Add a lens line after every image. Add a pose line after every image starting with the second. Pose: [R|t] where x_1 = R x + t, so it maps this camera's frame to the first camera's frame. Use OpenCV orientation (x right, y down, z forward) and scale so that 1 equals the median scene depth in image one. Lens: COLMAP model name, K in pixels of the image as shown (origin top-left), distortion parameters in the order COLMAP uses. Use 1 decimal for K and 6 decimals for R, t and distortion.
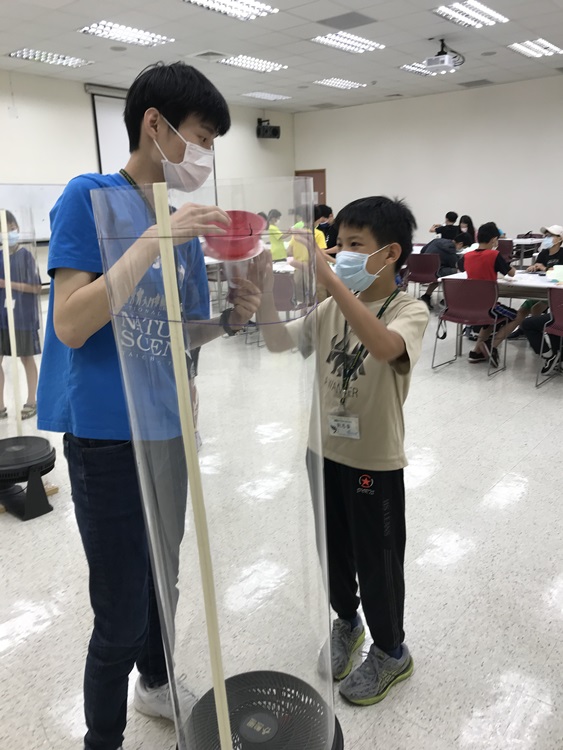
lens RADIAL K [[618.4, 0, 279.3], [0, 618.4, 367.5], [0, 0, 1]] dist [0.021189, -0.011141]
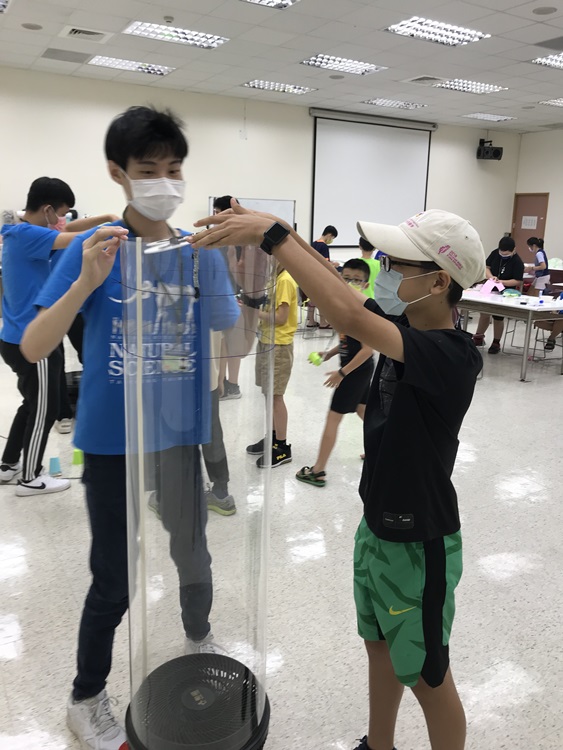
lens RADIAL K [[618.4, 0, 281.6], [0, 618.4, 368.2], [0, 0, 1]] dist [0.021189, -0.011141]
pose [[0.933026, 0.131350, -0.334978, 0.082018], [-0.137694, 0.990463, 0.004851, -0.011412], [0.332421, 0.041599, 0.942213, -0.013856]]
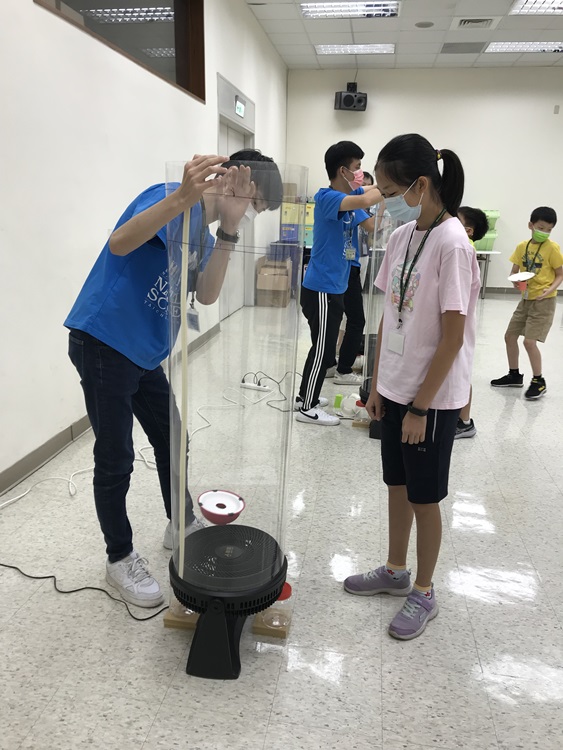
lens RADIAL K [[618.4, 0, 276.3], [0, 618.4, 368.8], [0, 0, 1]] dist [0.021189, -0.011141]
pose [[0.501739, 0.254125, -0.826848, 0.207534], [-0.256092, 0.956661, 0.138623, -0.007416], [0.826241, 0.142196, 0.545074, 0.049828]]
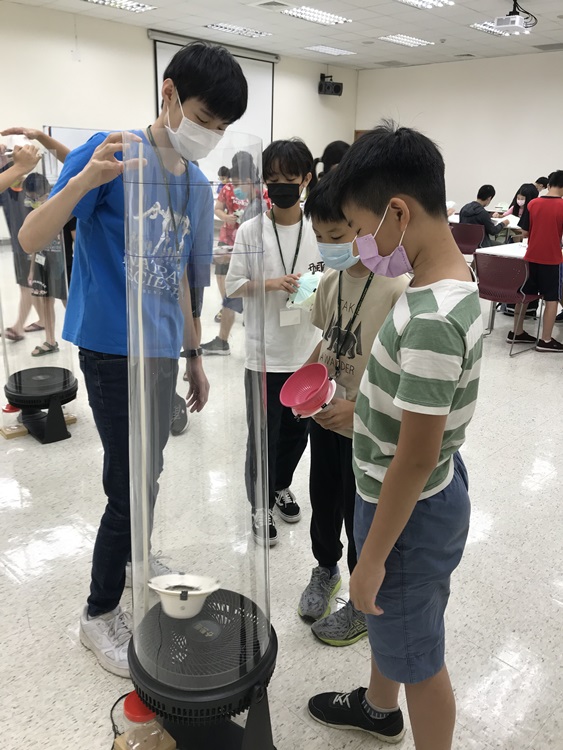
lens RADIAL K [[618.4, 0, 281.8], [0, 618.4, 370.6], [0, 0, 1]] dist [0.021189, -0.011141]
pose [[0.993459, 0.085758, -0.075400, 0.030961], [-0.080635, 0.994383, 0.068555, 0.003967], [0.080855, -0.062026, 0.994794, -0.015189]]
